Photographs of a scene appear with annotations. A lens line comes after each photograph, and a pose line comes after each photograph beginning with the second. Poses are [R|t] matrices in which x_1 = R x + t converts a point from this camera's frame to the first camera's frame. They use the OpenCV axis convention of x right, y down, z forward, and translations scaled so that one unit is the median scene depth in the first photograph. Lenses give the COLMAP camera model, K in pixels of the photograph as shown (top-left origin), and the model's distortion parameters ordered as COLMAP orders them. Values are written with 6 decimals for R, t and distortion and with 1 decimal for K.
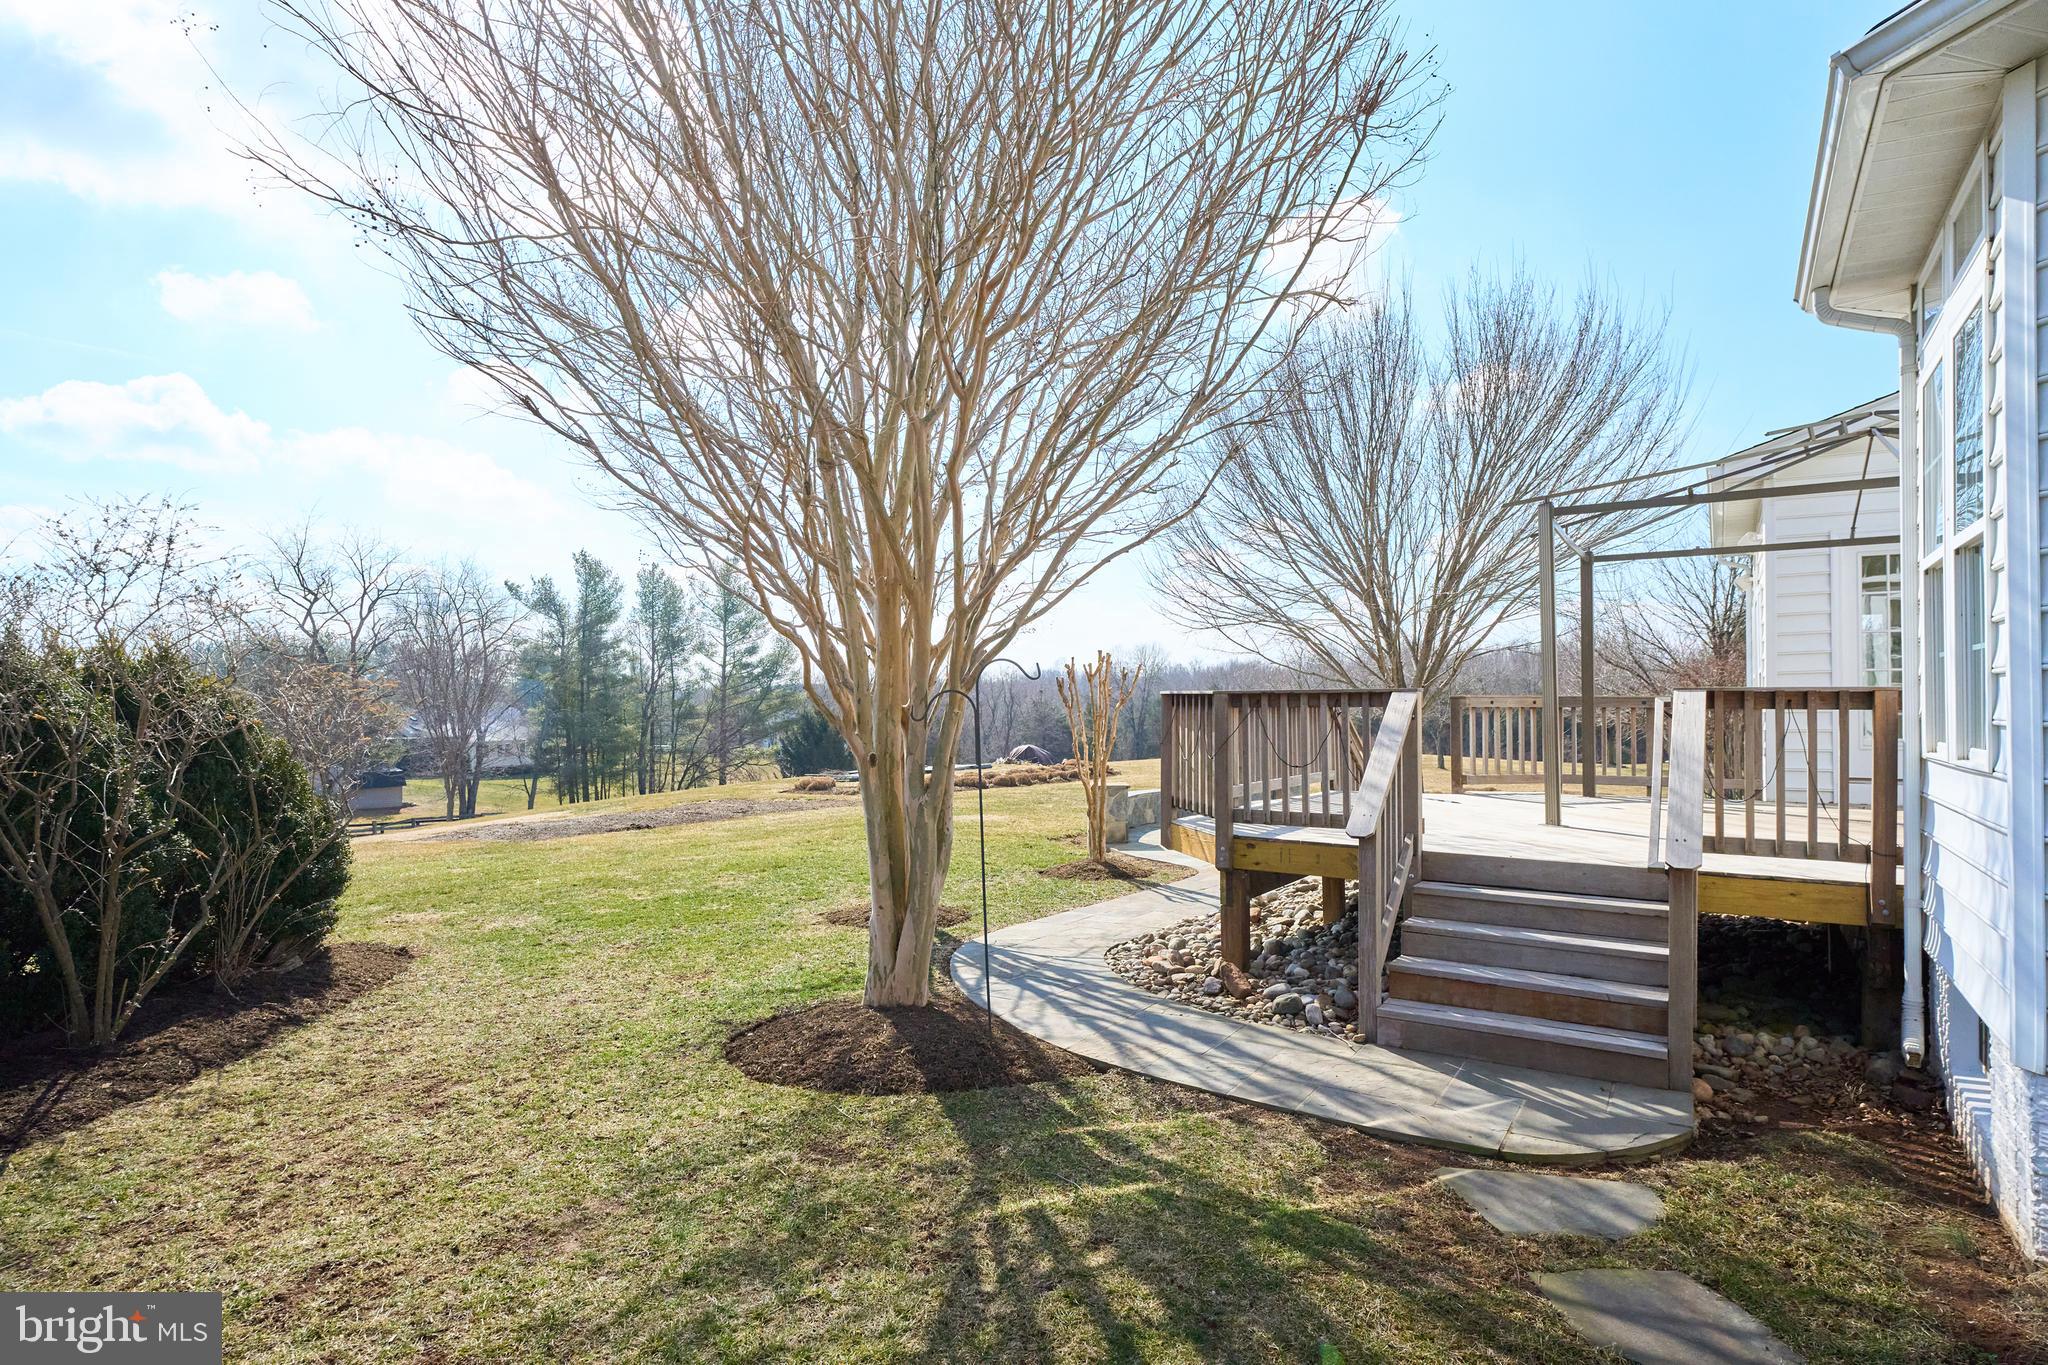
lens RADIAL K [[1100.9, 0, 1021.7], [0, 1100.9, 689.5], [0, 0, 1]] dist [-0.002558, 0.000236]
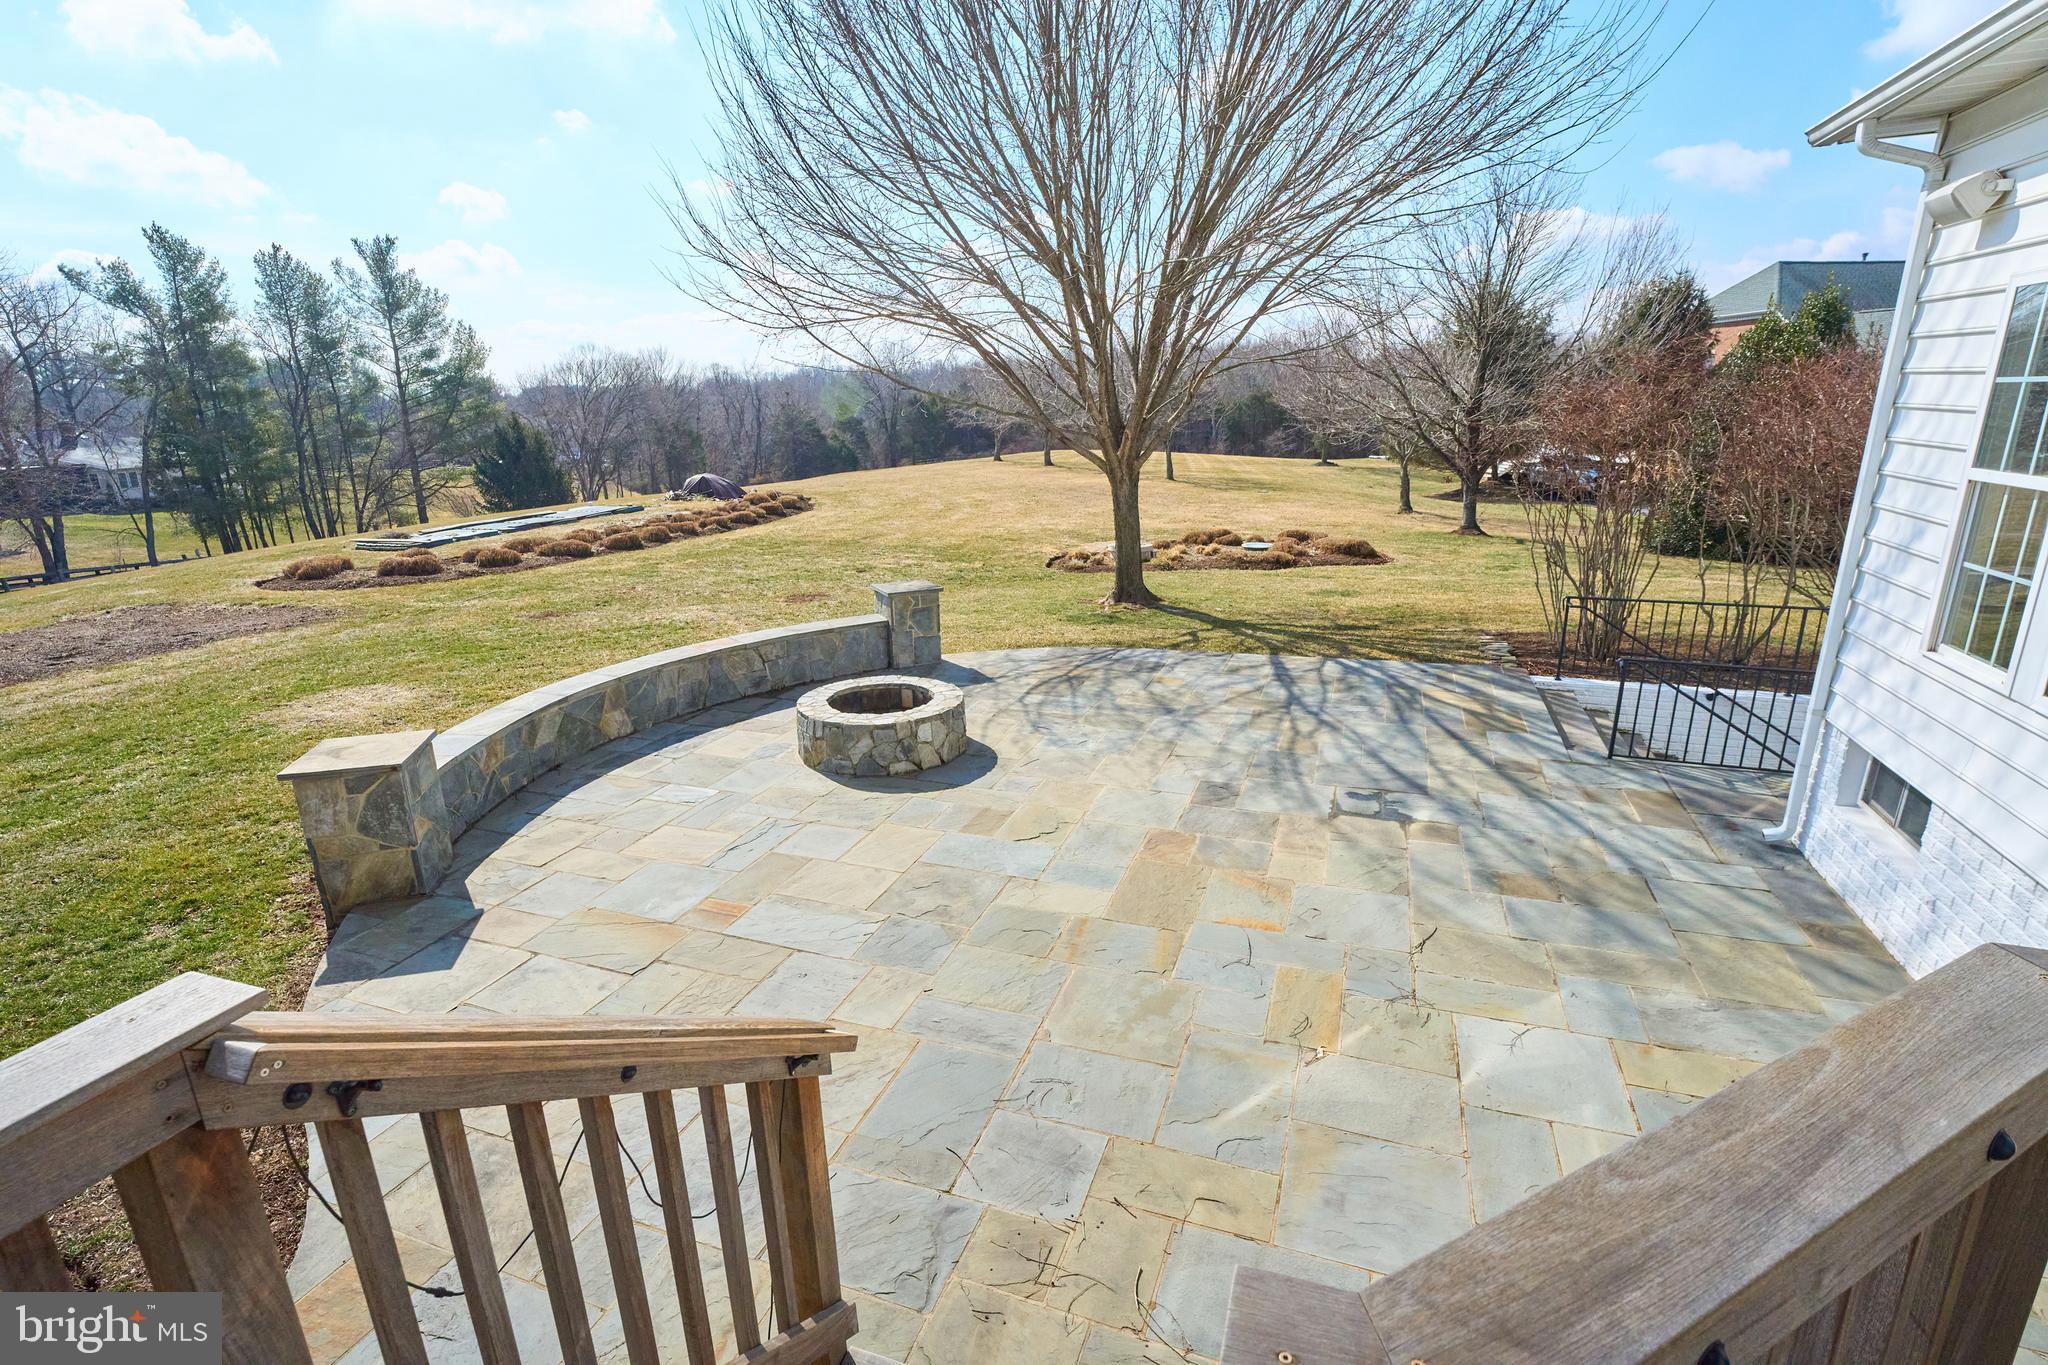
lens RADIAL K [[999.5, 0, 1018.7], [0, 999.5, 695.8], [0, 0, 1]] dist [-0.001747, -0.000229]
pose [[0.975709, -0.080747, 0.203645, 0.063014], [0.016754, 0.954374, 0.298144, -0.010093], [-0.218428, -0.287490, 0.932544, 0.166187]]
